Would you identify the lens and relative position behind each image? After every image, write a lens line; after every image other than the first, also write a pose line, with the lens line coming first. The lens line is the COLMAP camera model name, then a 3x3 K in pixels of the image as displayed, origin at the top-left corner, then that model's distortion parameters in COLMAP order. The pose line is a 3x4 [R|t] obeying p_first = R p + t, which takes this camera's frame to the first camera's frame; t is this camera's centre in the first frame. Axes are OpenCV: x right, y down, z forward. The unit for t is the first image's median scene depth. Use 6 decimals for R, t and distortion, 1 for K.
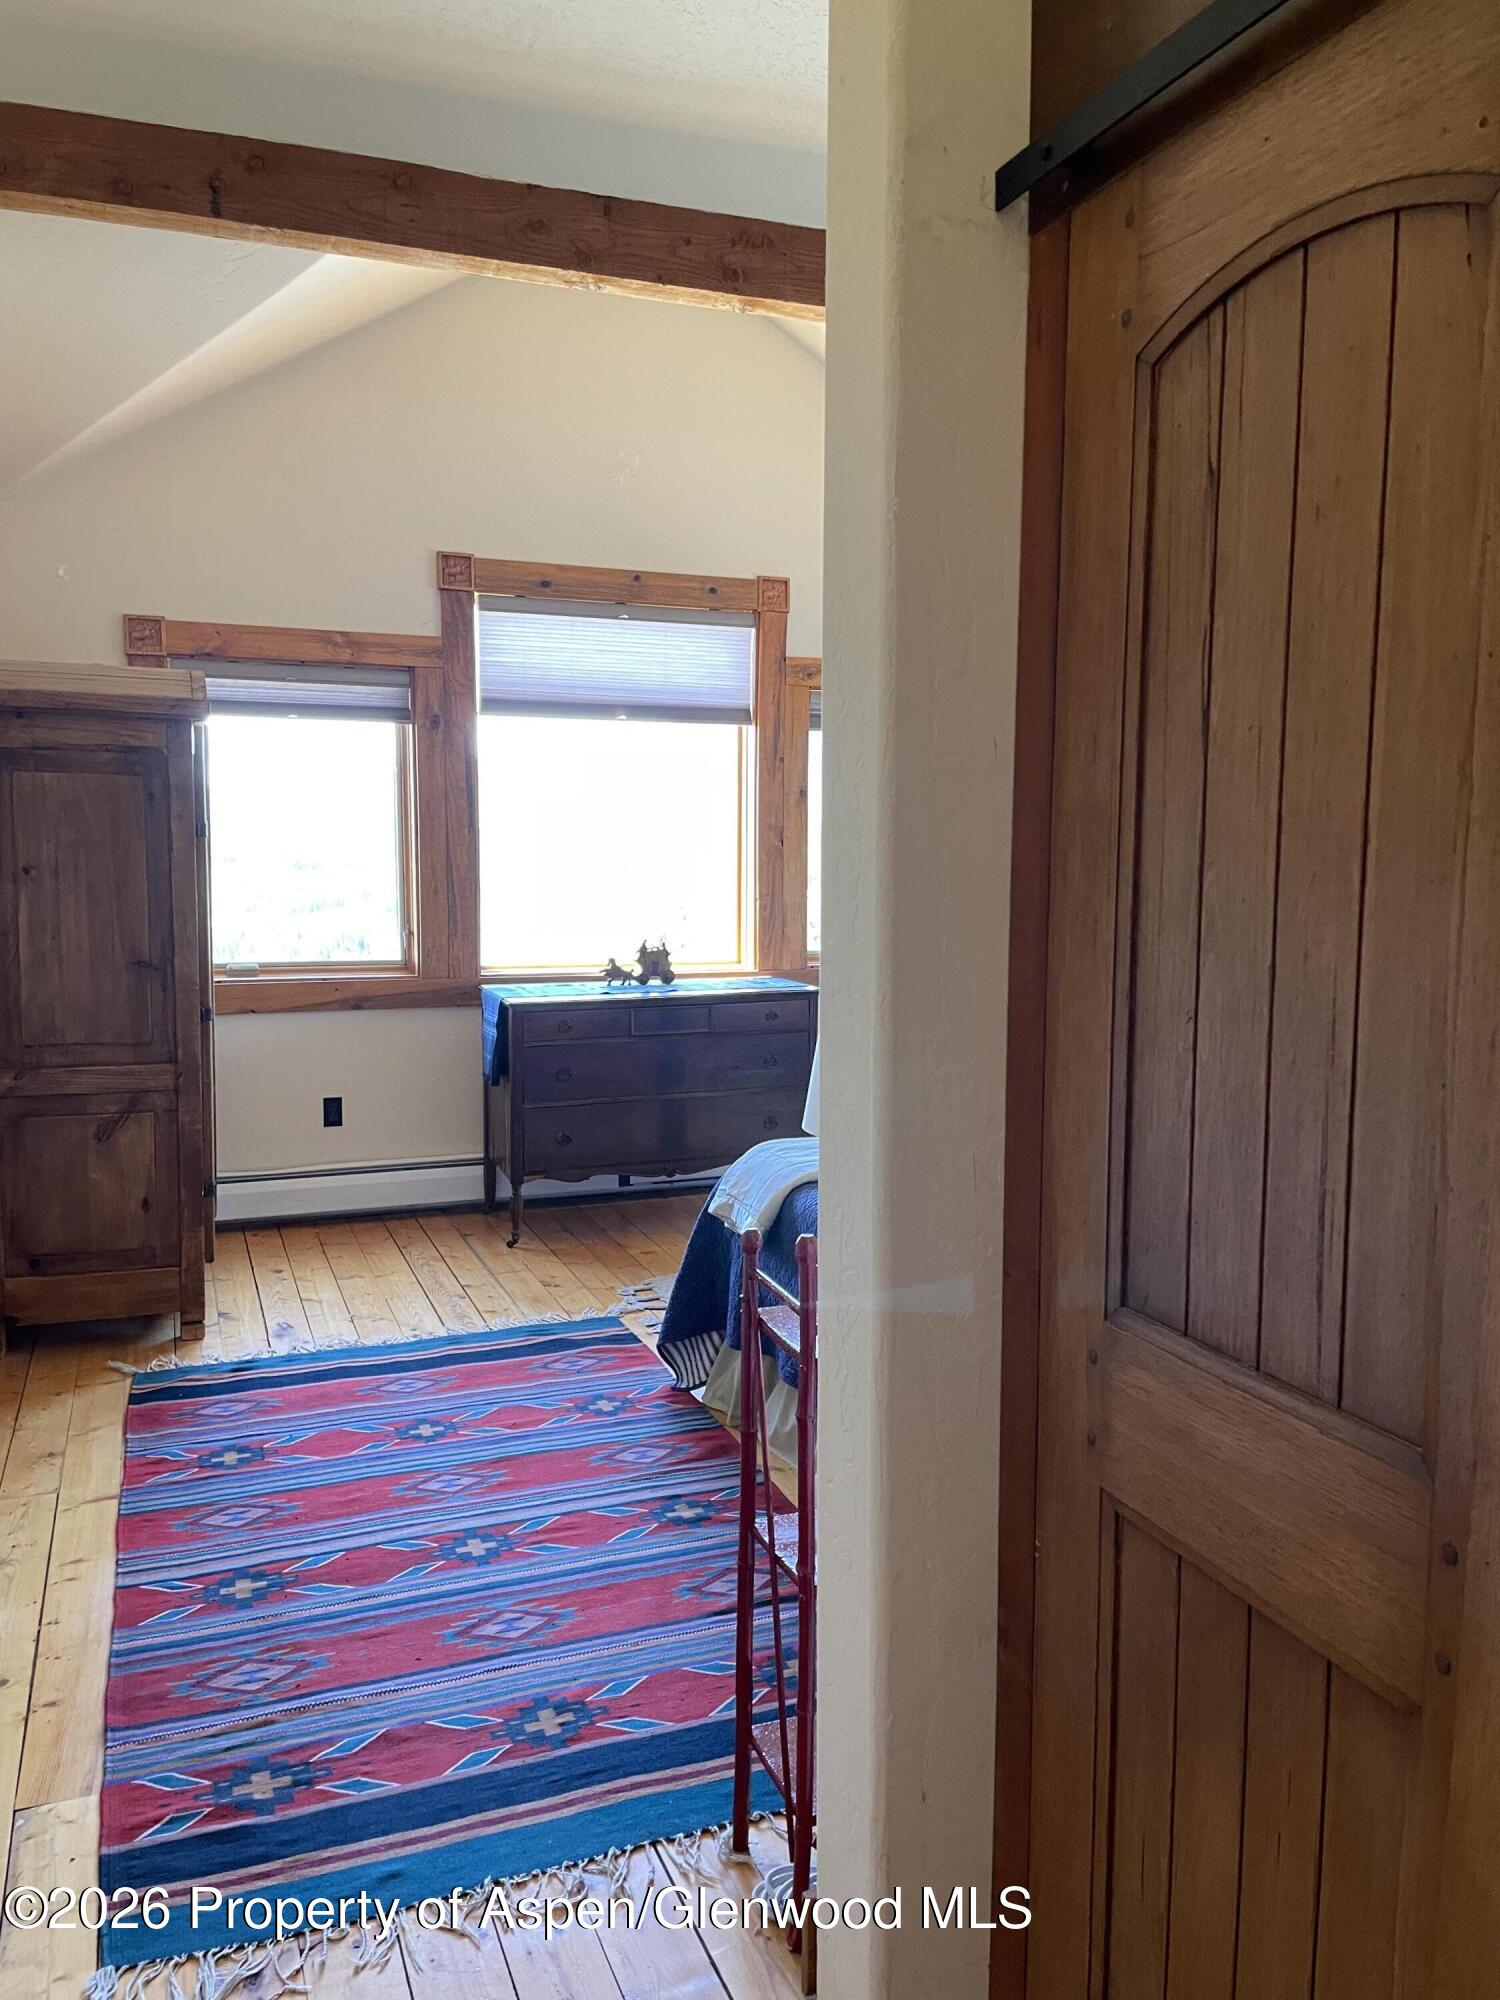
lens RADIAL K [[1490.1, 0, 741.4], [0, 1490.1, 1000.9], [0, 0, 1]] dist [0.051836, -0.054284]
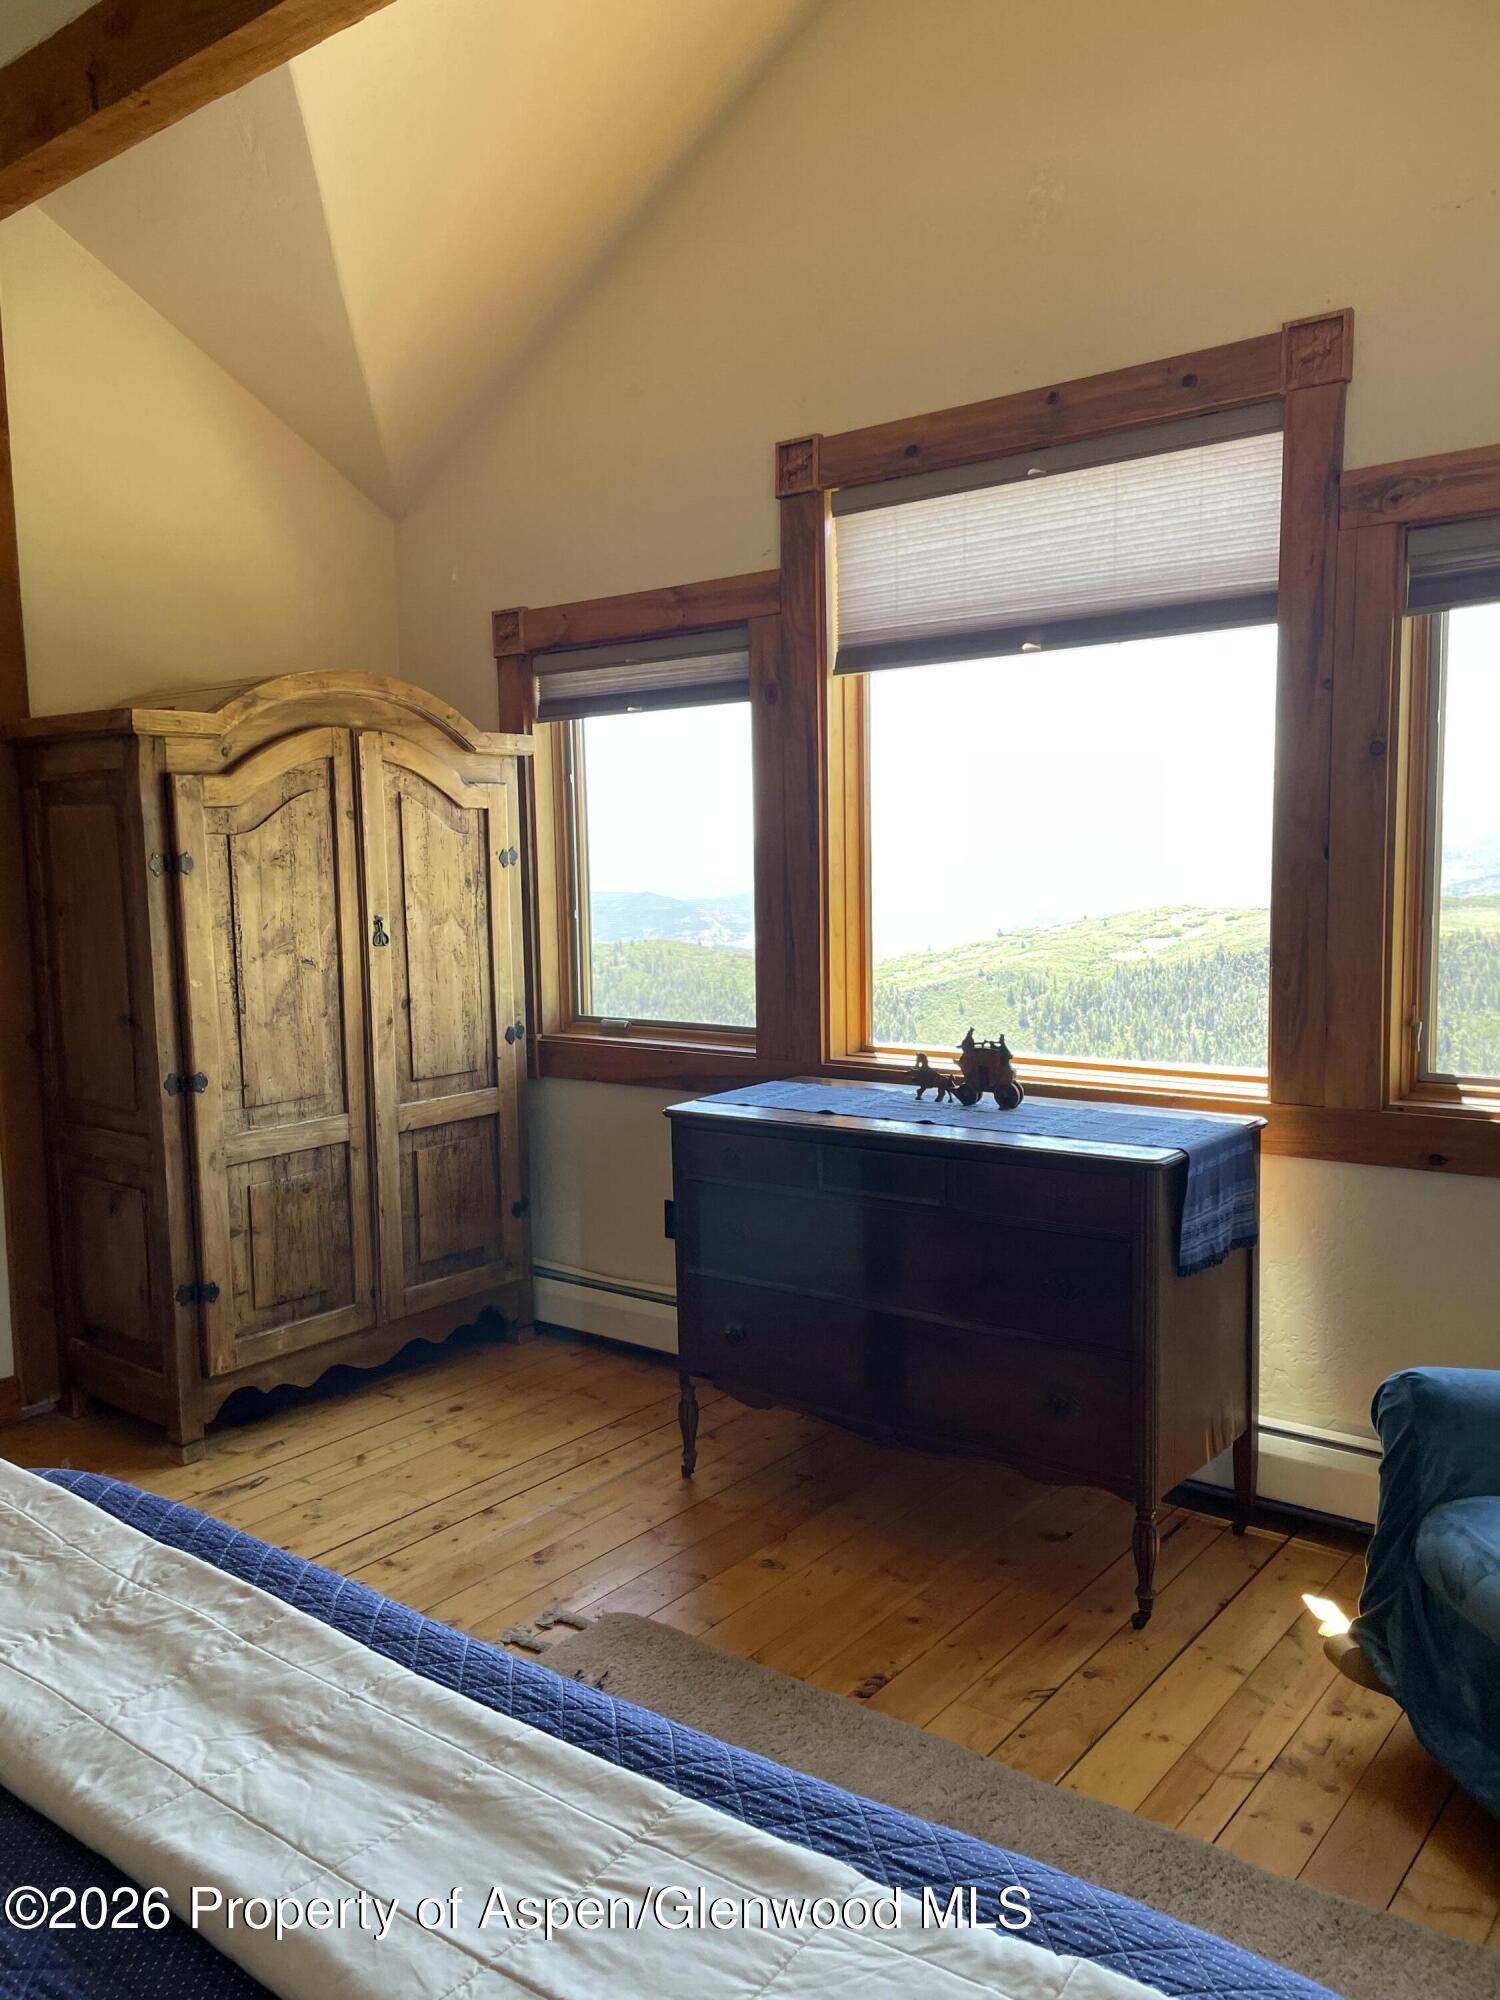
lens RADIAL K [[1490.1, 0, 752.2], [0, 1490.1, 1003.5], [0, 0, 1]] dist [0.051836, -0.054284]
pose [[0.519351, 0.064786, -0.852101, 0.391959], [-0.068179, 0.997085, 0.034255, -0.065404], [0.851837, 0.040305, 0.522254, 0.633581]]
